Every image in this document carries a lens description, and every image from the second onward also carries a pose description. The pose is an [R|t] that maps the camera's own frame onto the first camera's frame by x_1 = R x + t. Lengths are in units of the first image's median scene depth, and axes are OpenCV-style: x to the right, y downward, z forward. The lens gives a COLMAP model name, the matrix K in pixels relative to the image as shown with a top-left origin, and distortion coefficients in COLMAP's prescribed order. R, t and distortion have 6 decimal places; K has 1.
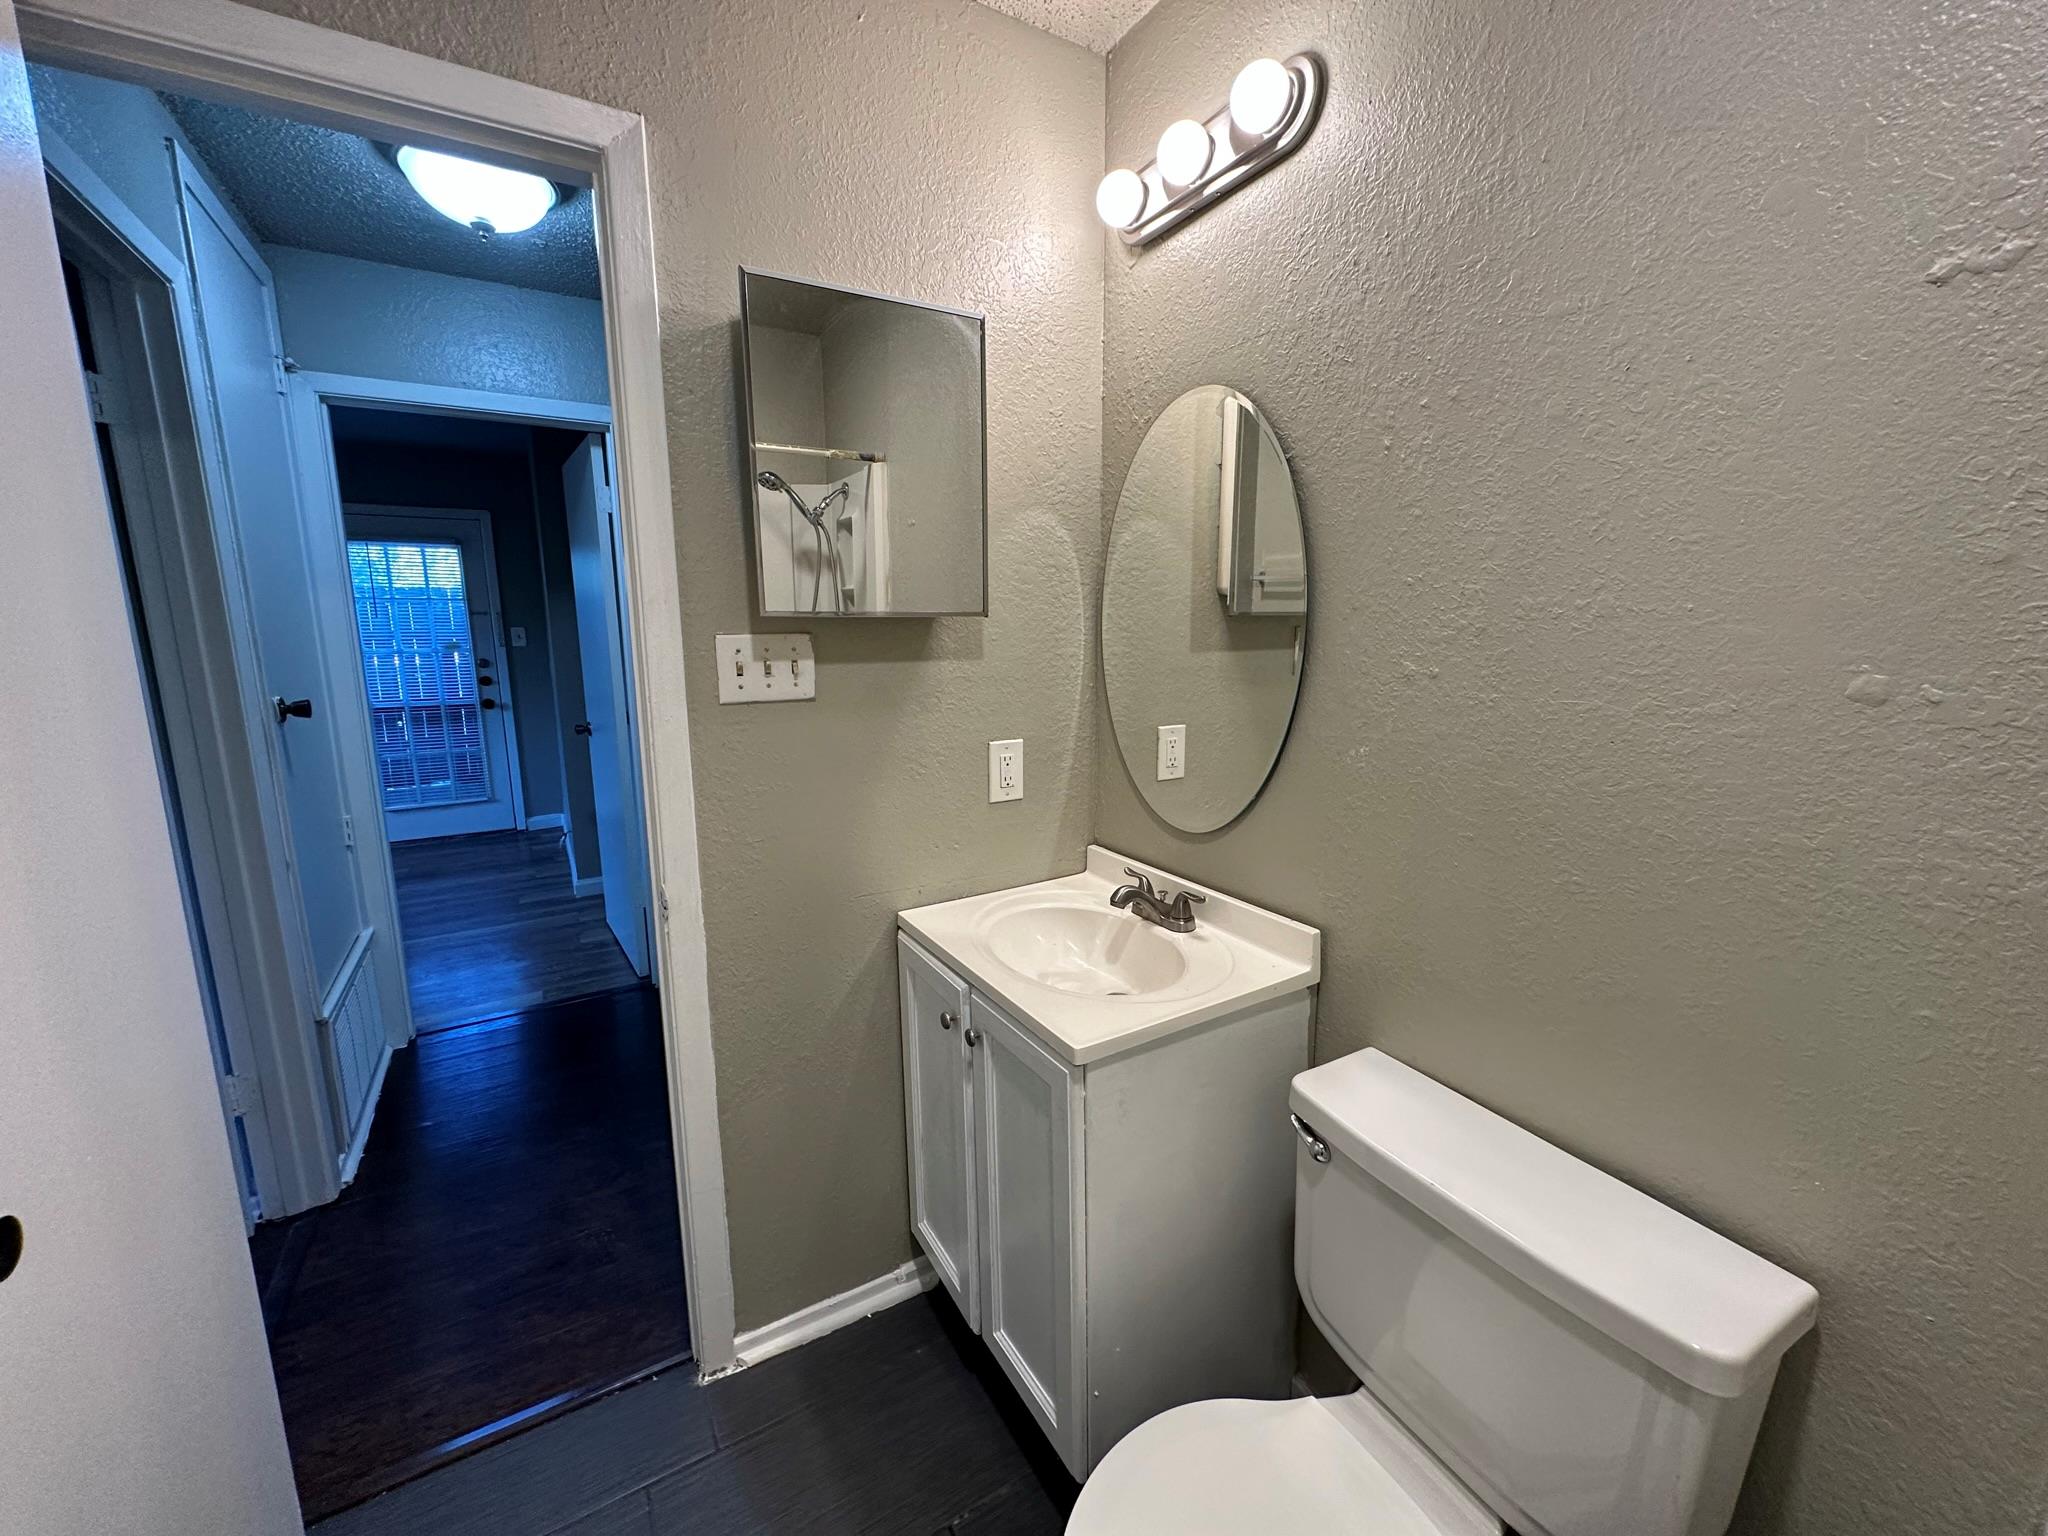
lens RADIAL K [[818.2, 0, 1013.3], [0, 818.2, 764.8], [0, 0, 1]] dist [-0.001001, -0.000493]
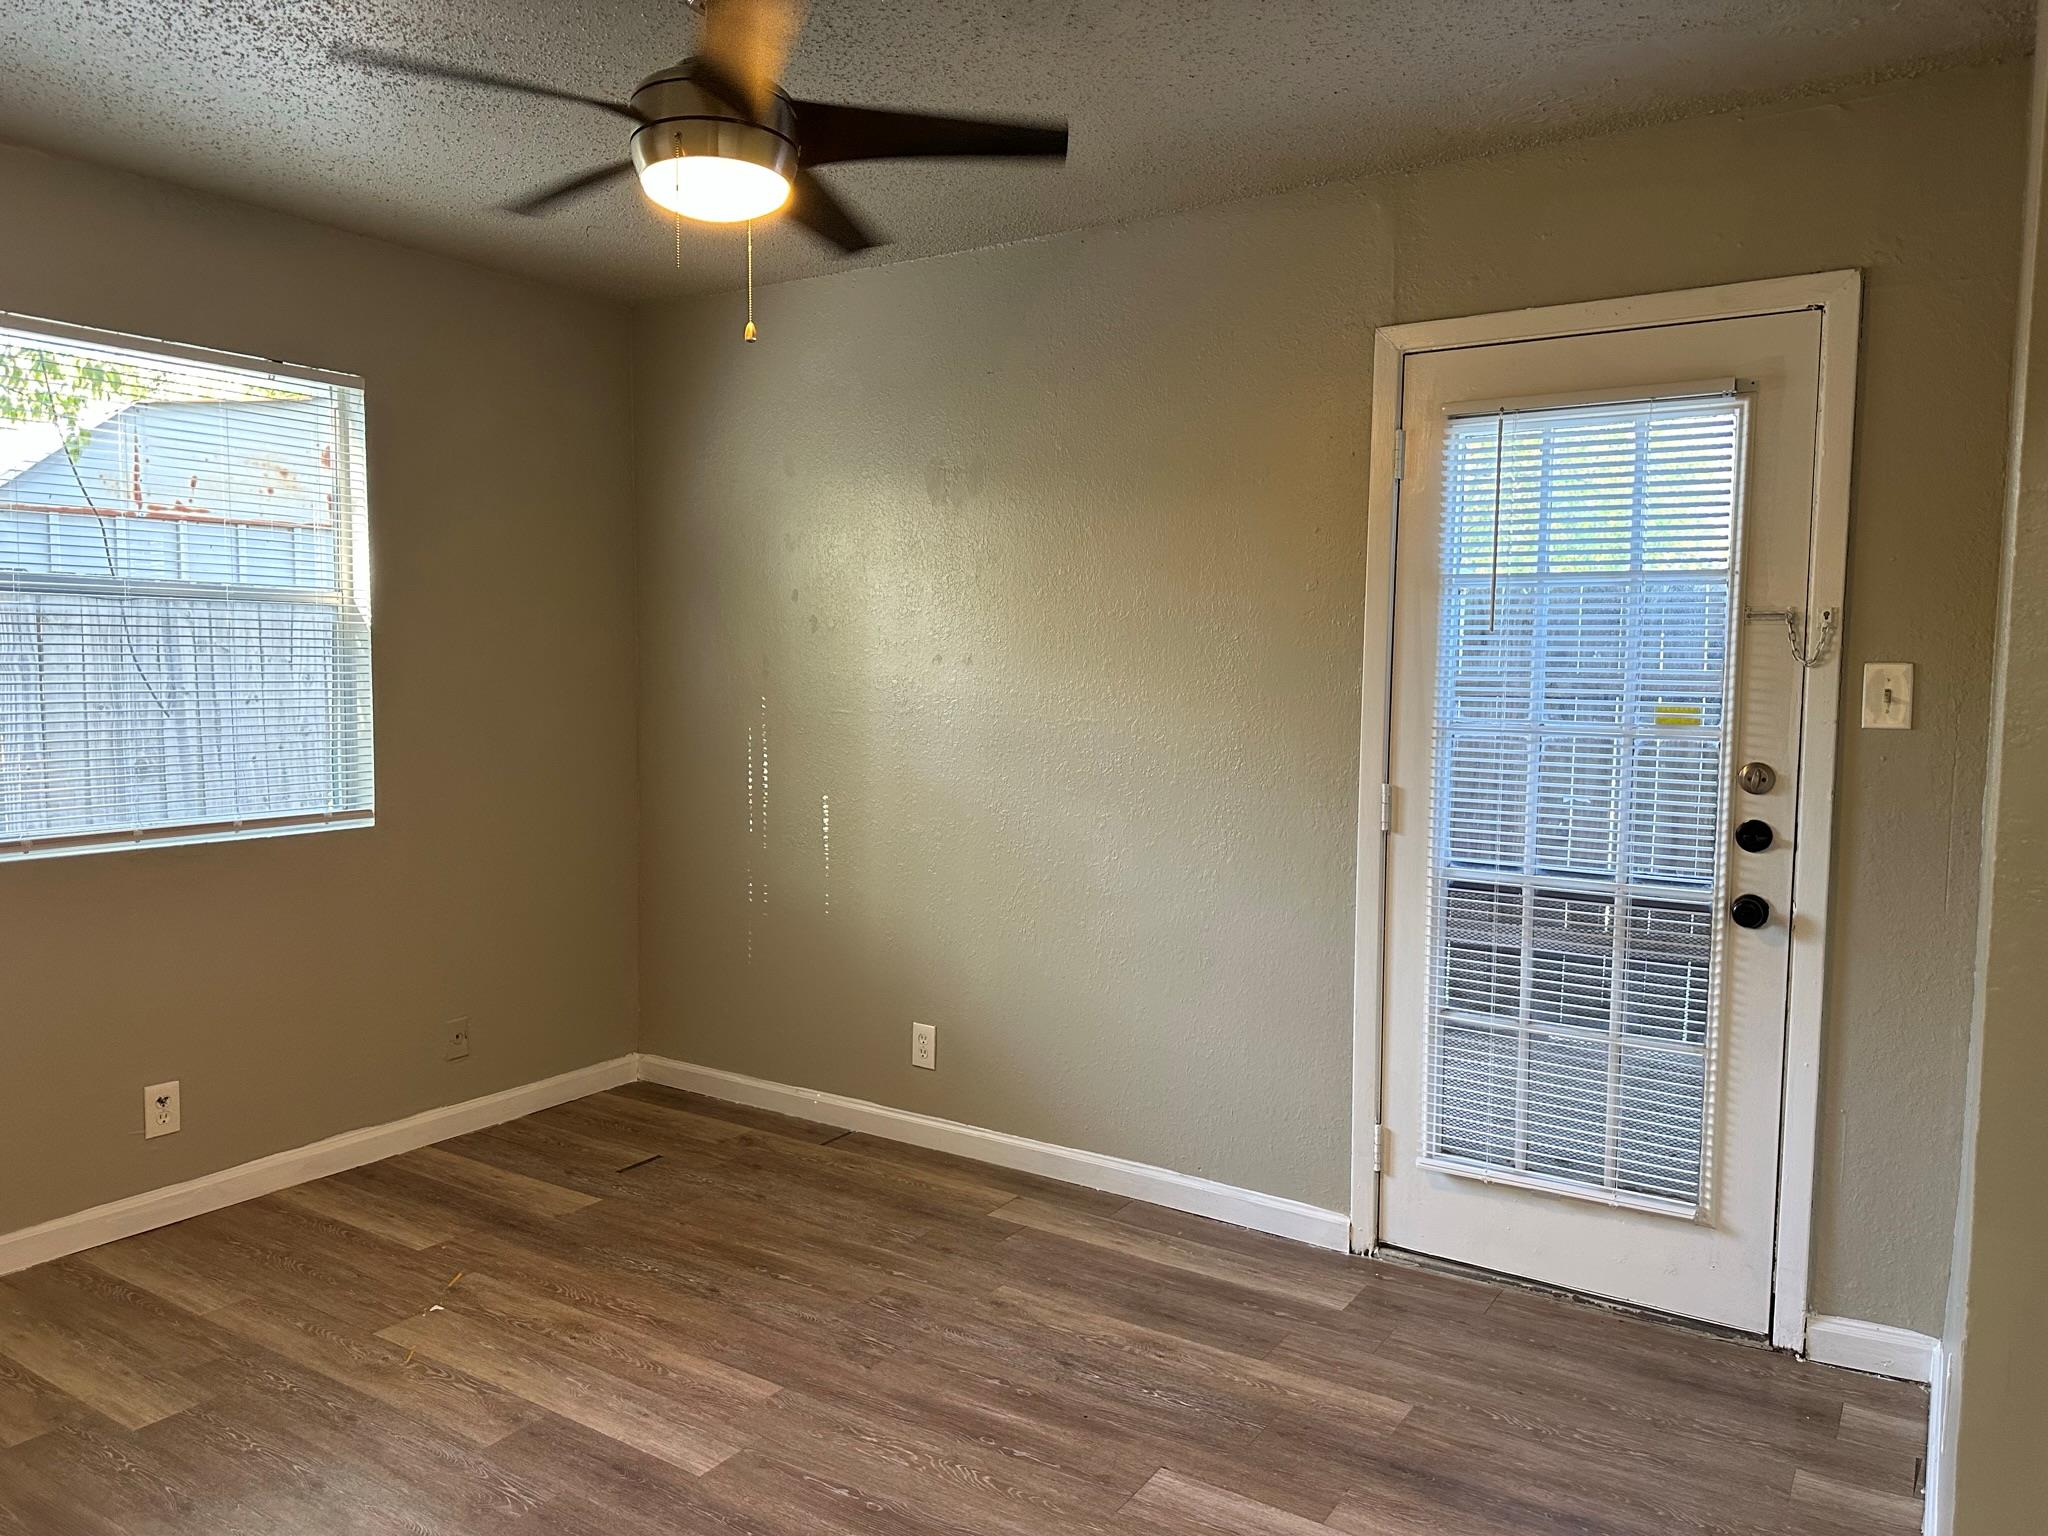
lens RADIAL K [[1443.3, 0, 1022.6], [0, 1443.3, 774.1], [0, 0, 1]] dist [0.045734, -0.070305]
pose [[0.463307, 0.076703, -0.882872, -0.294728], [-0.168138, 0.985760, -0.002592, -0.077525], [0.870101, 0.149646, 0.469606, 0.503792]]
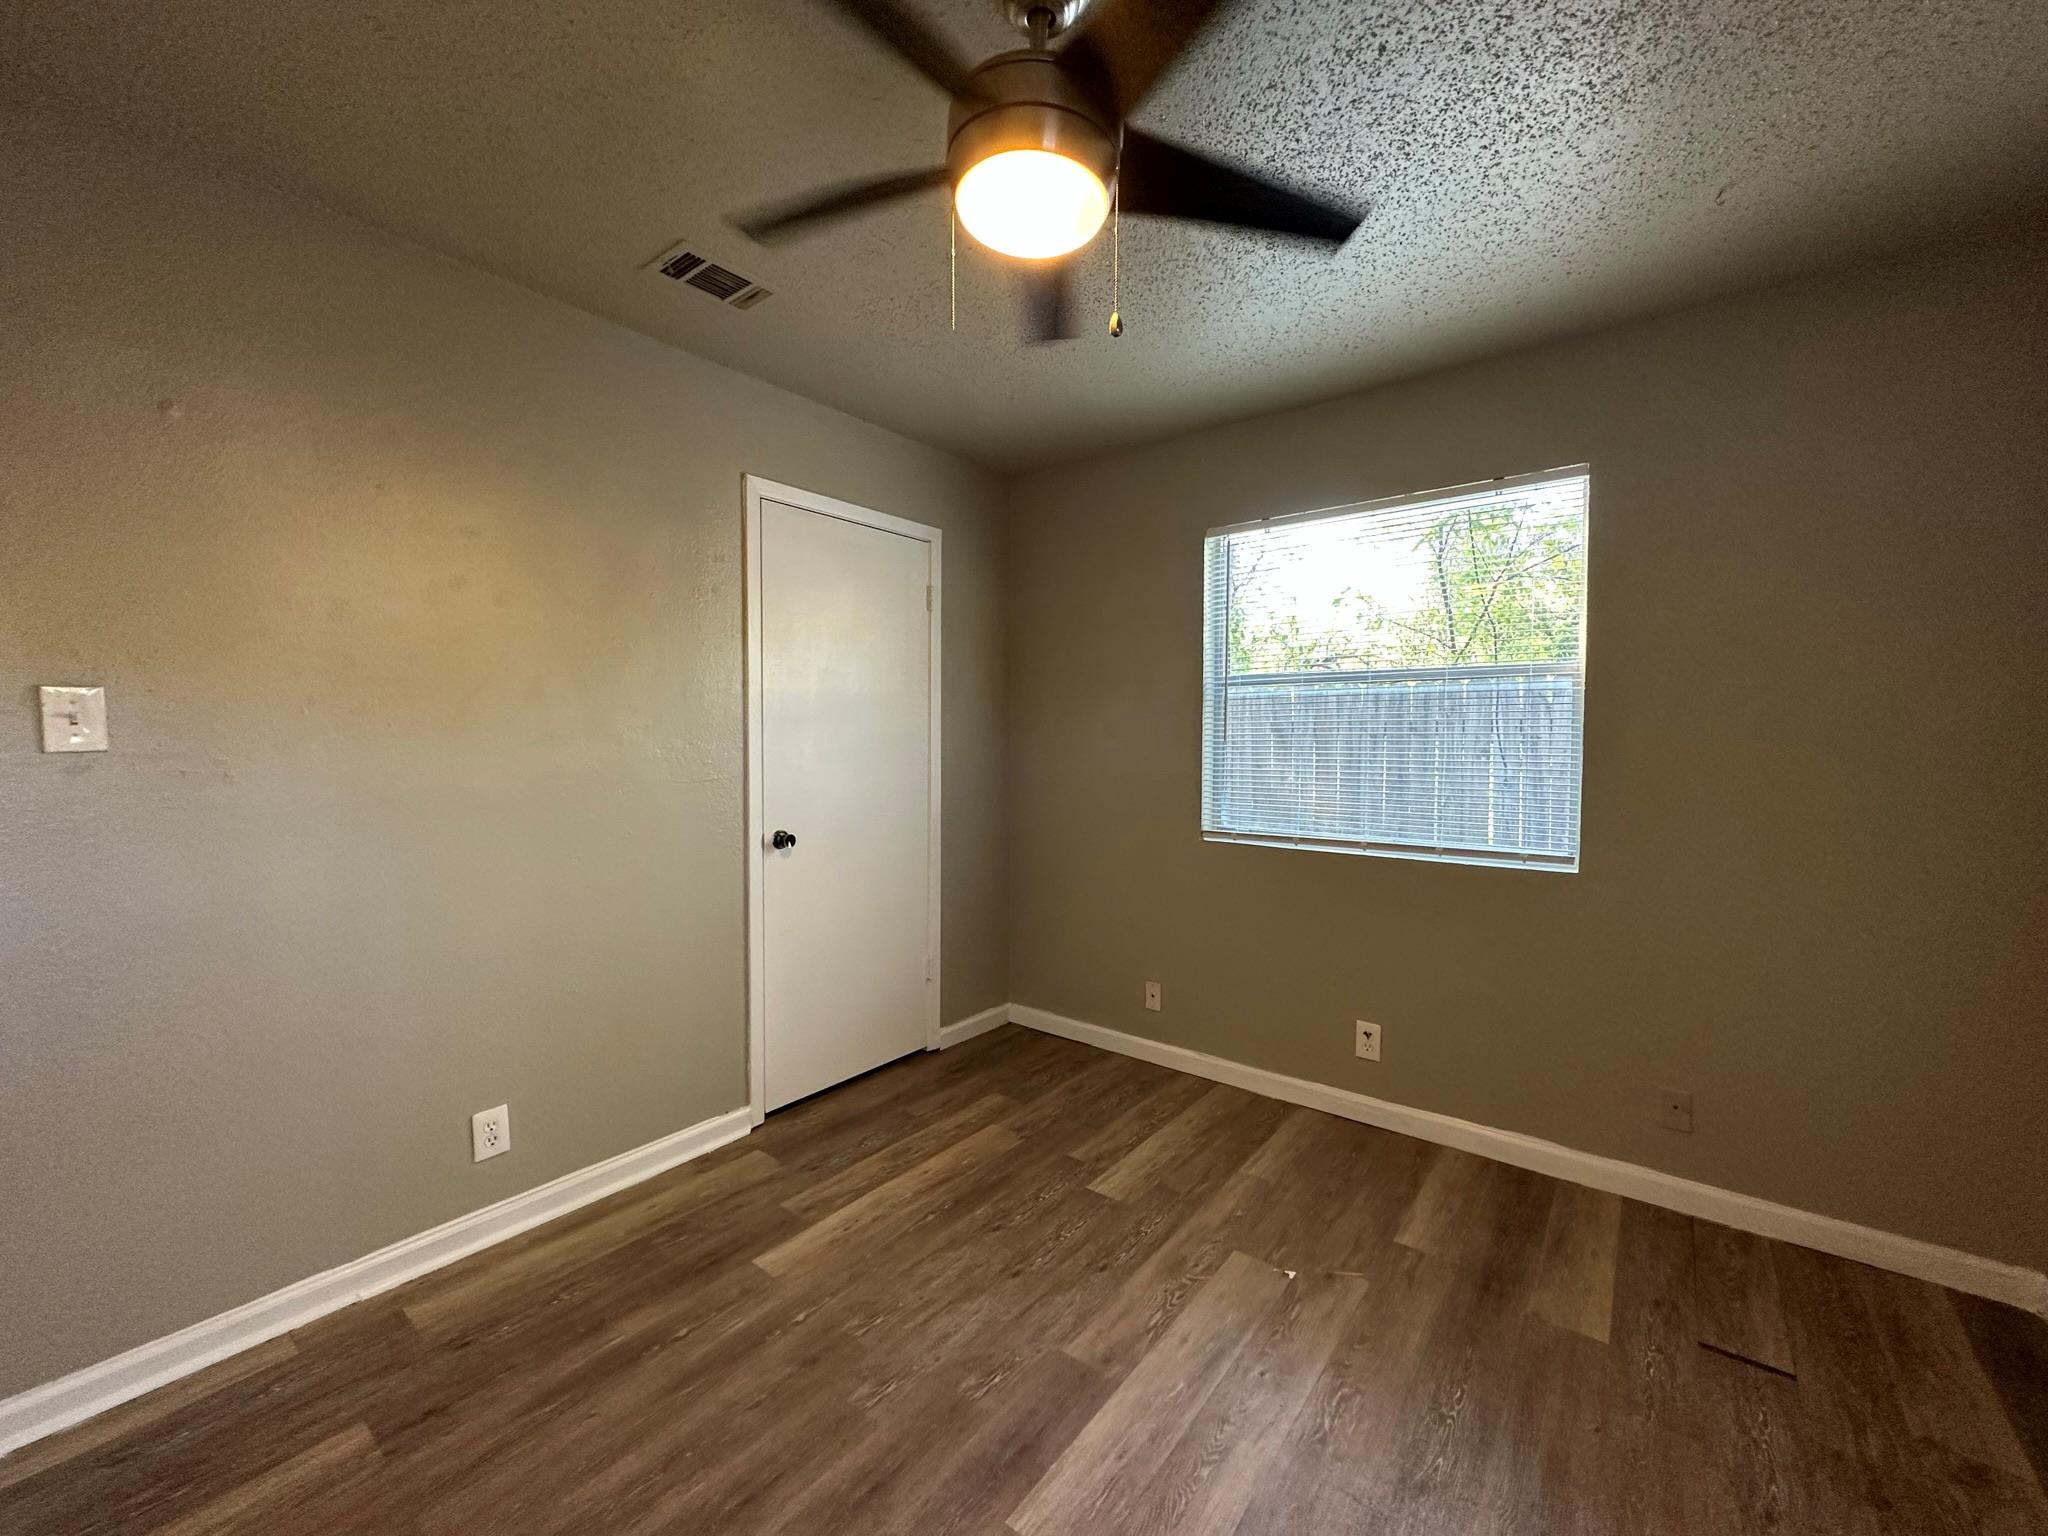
lens RADIAL K [[818.2, 0, 1032.7], [0, 818.2, 766.3], [0, 0, 1]] dist [-0.001001, -0.000493]
pose [[-0.925087, 0.016594, -0.379392, -0.602887], [-0.064188, 0.977838, 0.199283, -0.120084], [0.374290, 0.208707, -0.903520, 0.806724]]
